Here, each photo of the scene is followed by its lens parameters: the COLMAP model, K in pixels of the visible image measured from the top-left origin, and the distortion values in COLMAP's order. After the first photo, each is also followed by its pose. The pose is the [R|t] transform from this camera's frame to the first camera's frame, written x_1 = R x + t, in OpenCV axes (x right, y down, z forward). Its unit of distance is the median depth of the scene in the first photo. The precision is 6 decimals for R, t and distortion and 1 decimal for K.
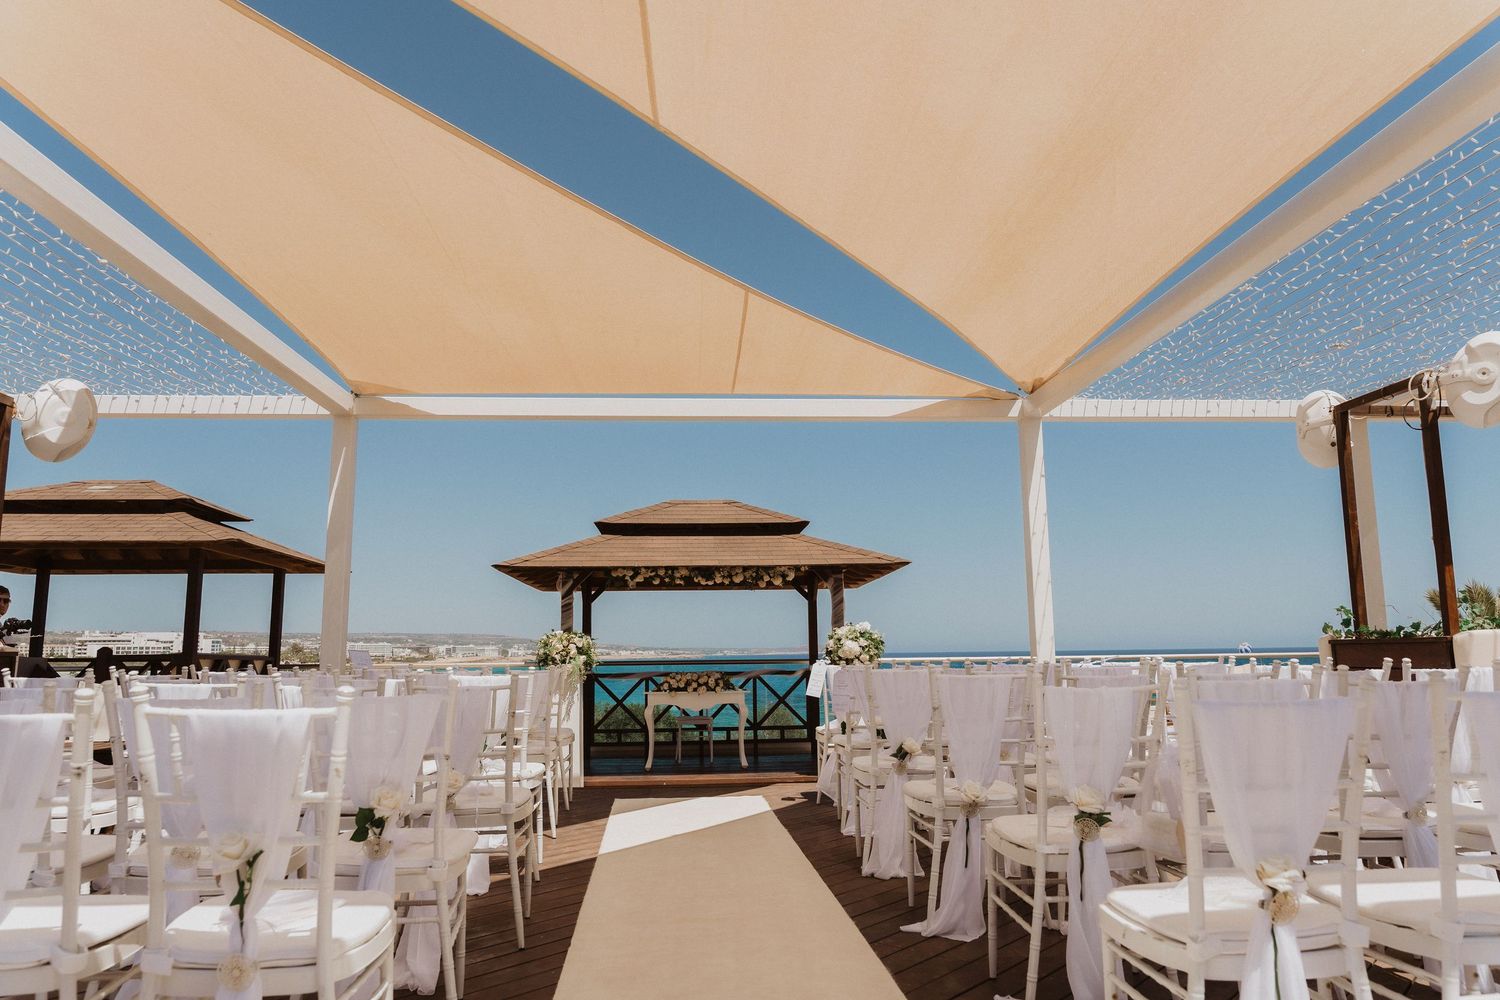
lens RADIAL K [[1023.1, 0, 750.0], [0, 1023.1, 500.0], [0, 0, 1]] dist [-0.002727, 0.000475]
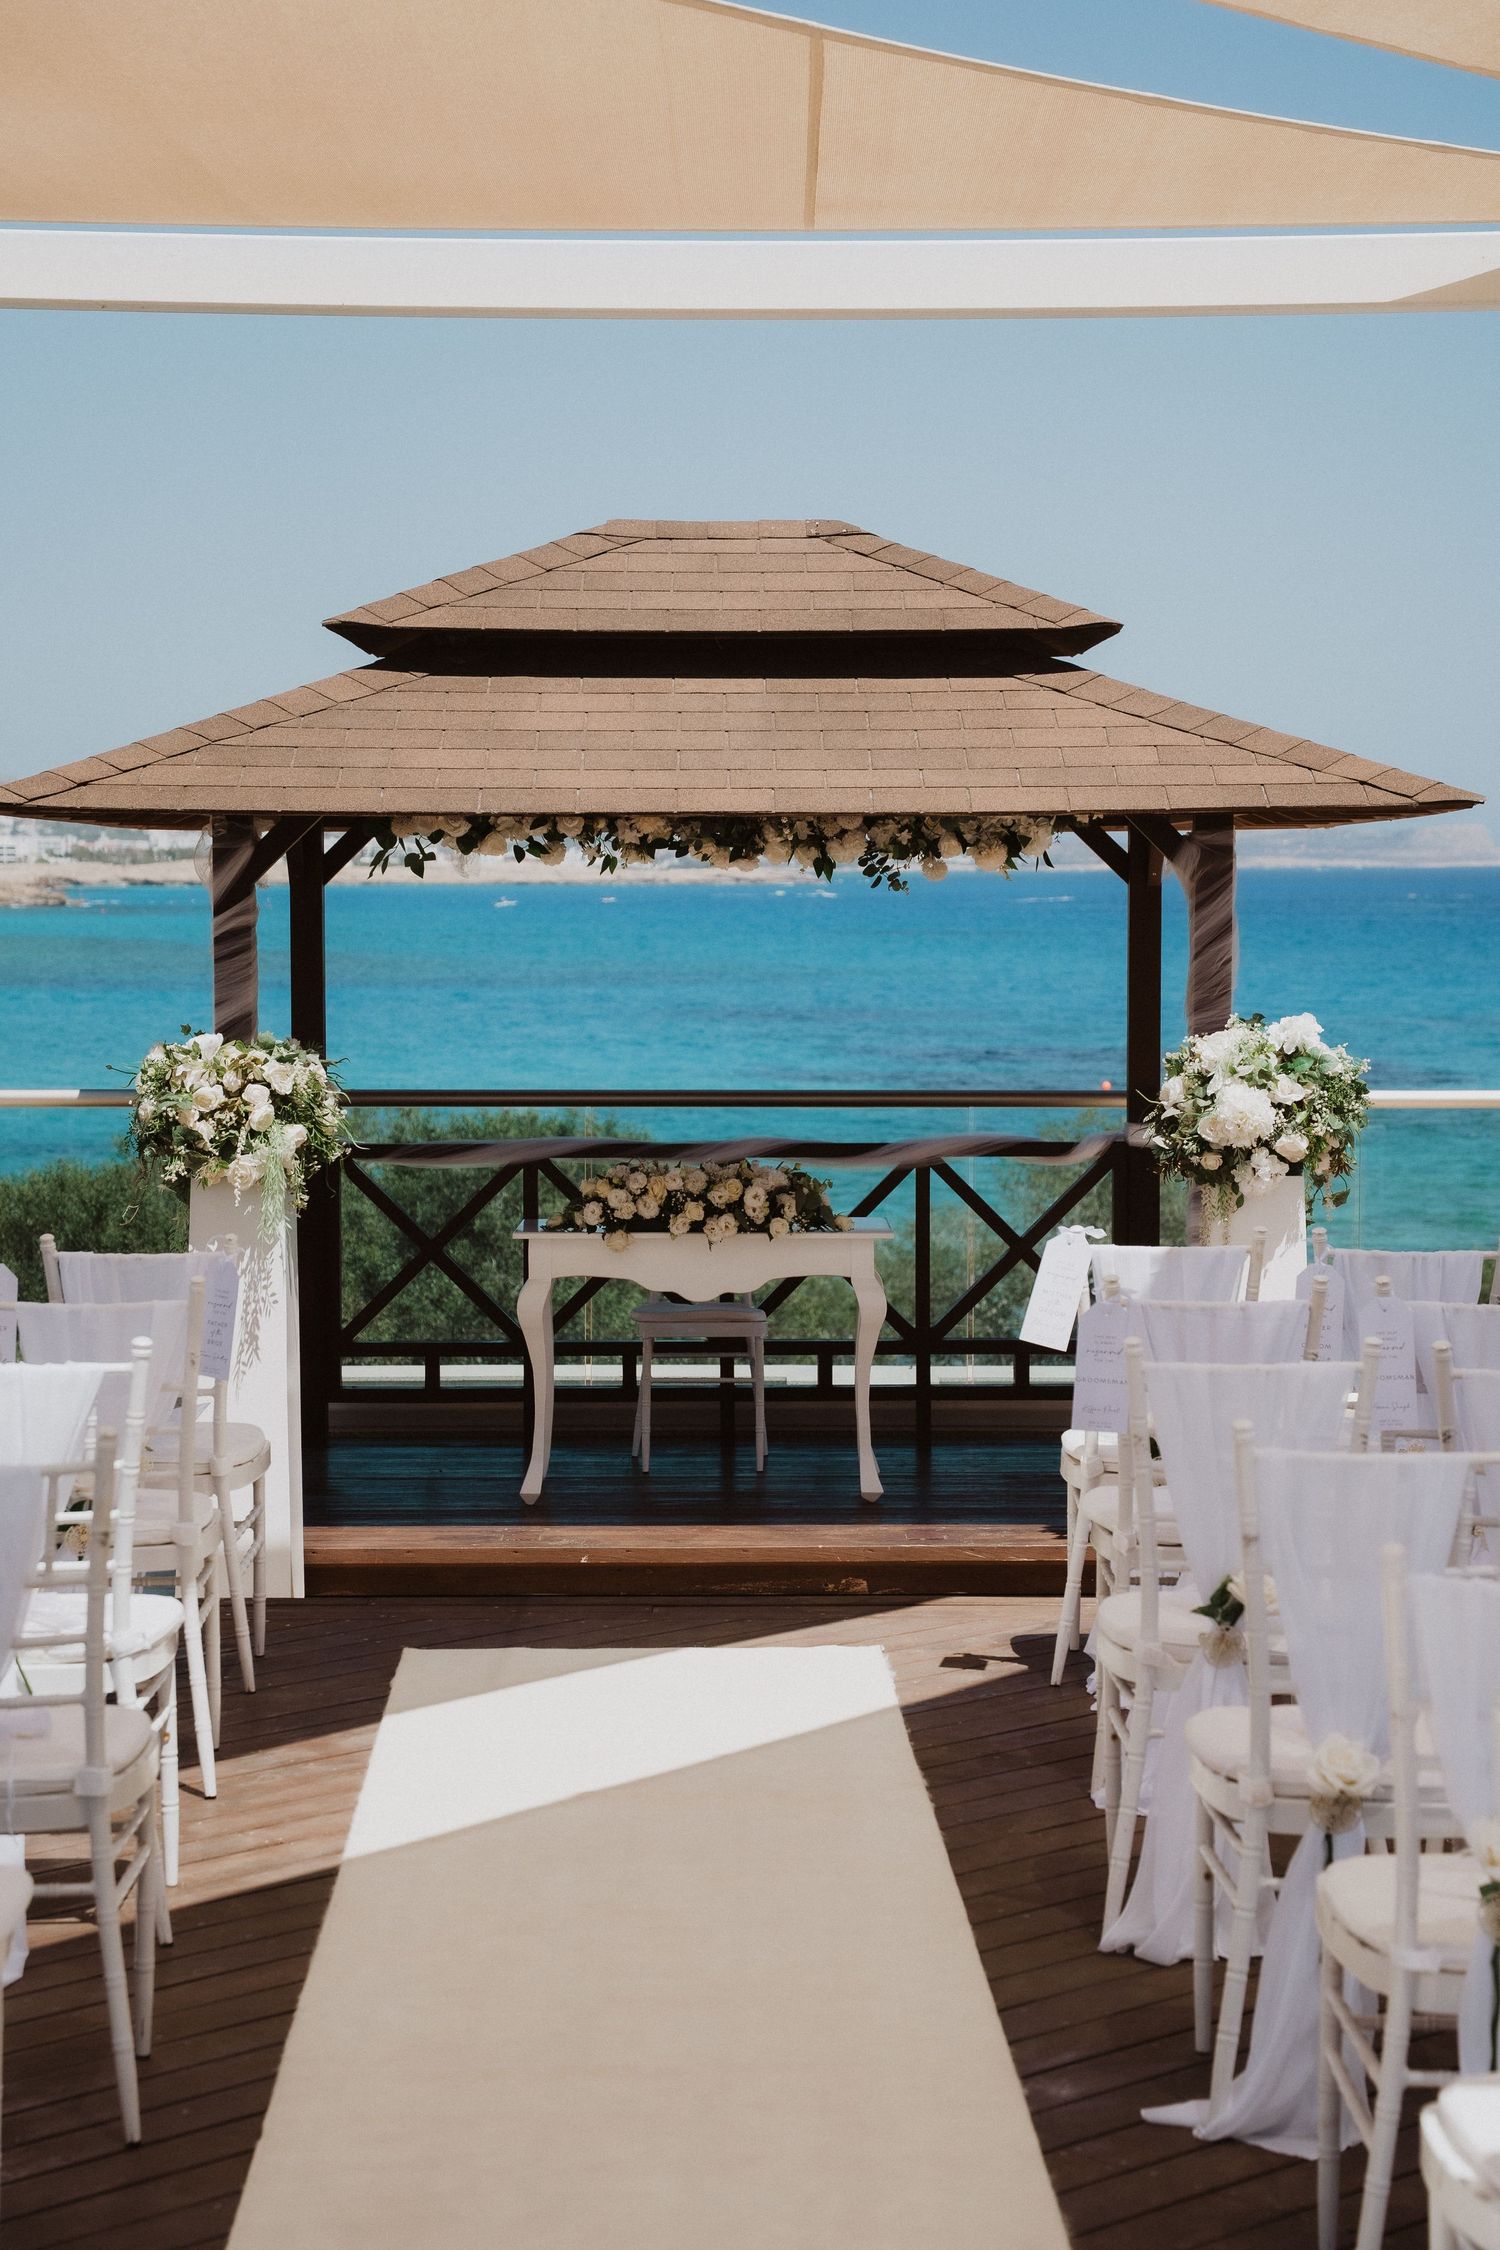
lens RADIAL K [[4476.7, 0, 748.8], [0, 4476.7, 1165.7], [0, 0, 1]] dist [0.474515, -0.346393]
pose [[0.998058, 0.016406, -0.060090, 0.037654], [-0.003124, 0.976659, 0.214773, -0.104524], [0.062211, -0.214169, 0.974814, -0.212134]]
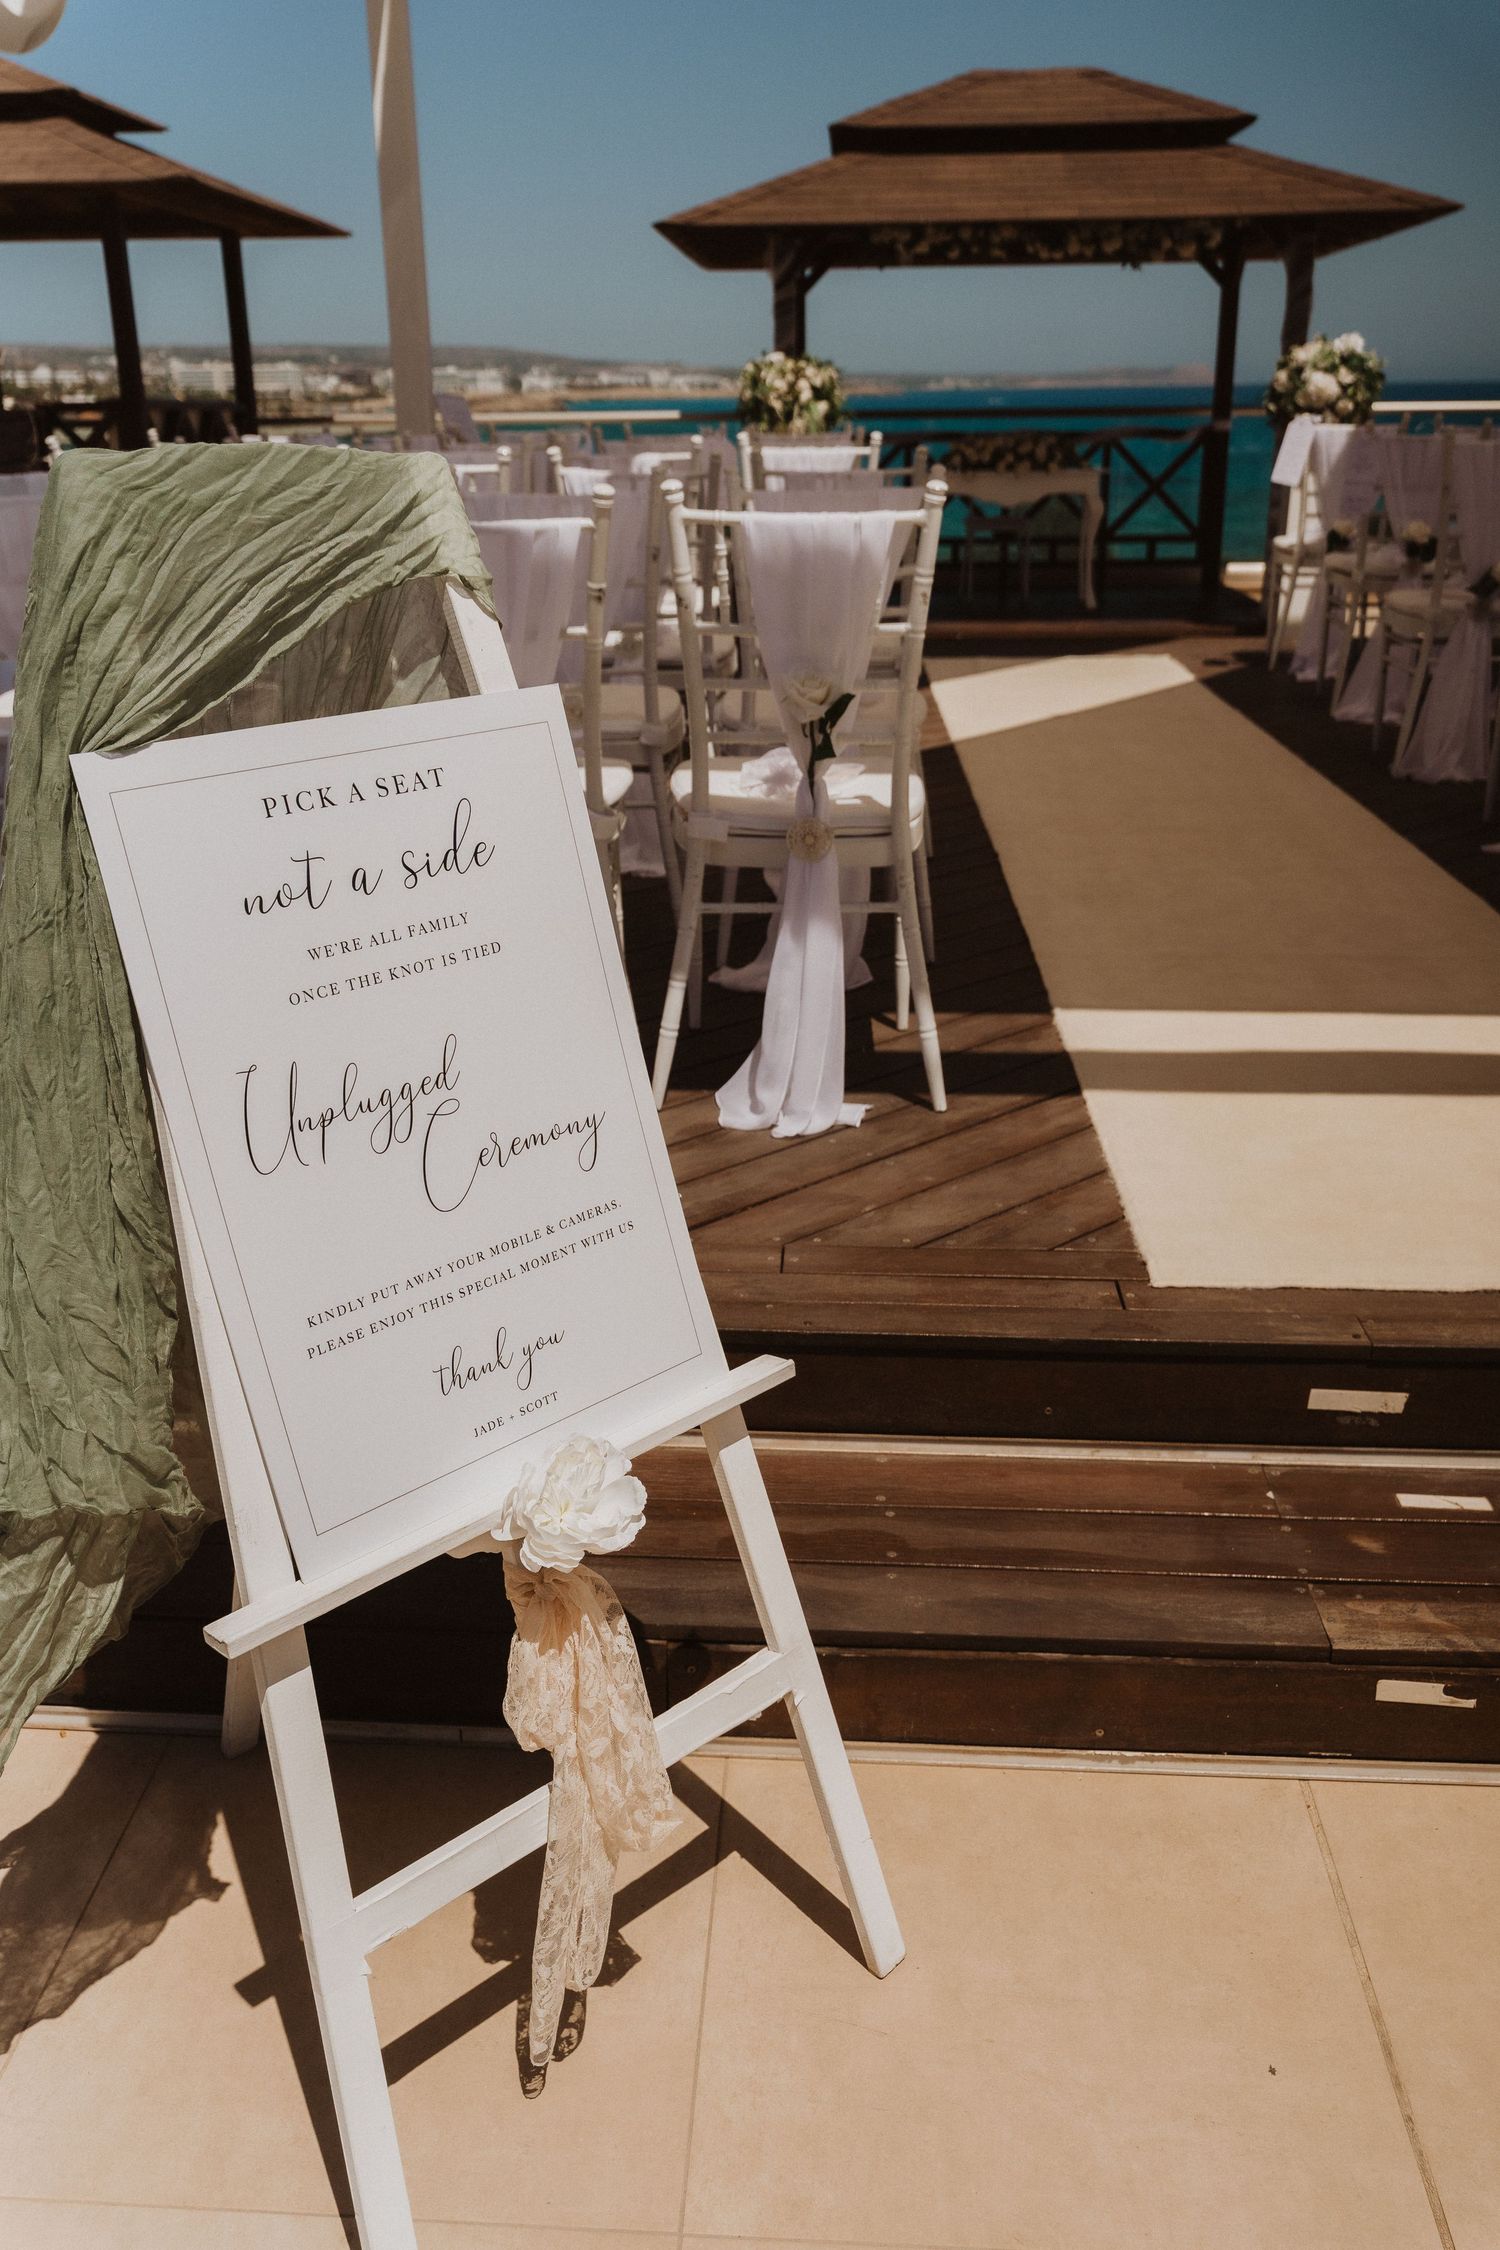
lens RADIAL K [[1912.8, 0, 746.8], [0, 1912.8, 1139.8], [0, 0, 1]] dist [-0.000066, -0.002646]
pose [[0.992728, 0.043251, -0.112341, -0.069548], [0.018872, 0.865770, 0.500086, -0.020118], [0.118891, -0.498569, 0.858658, -0.088456]]
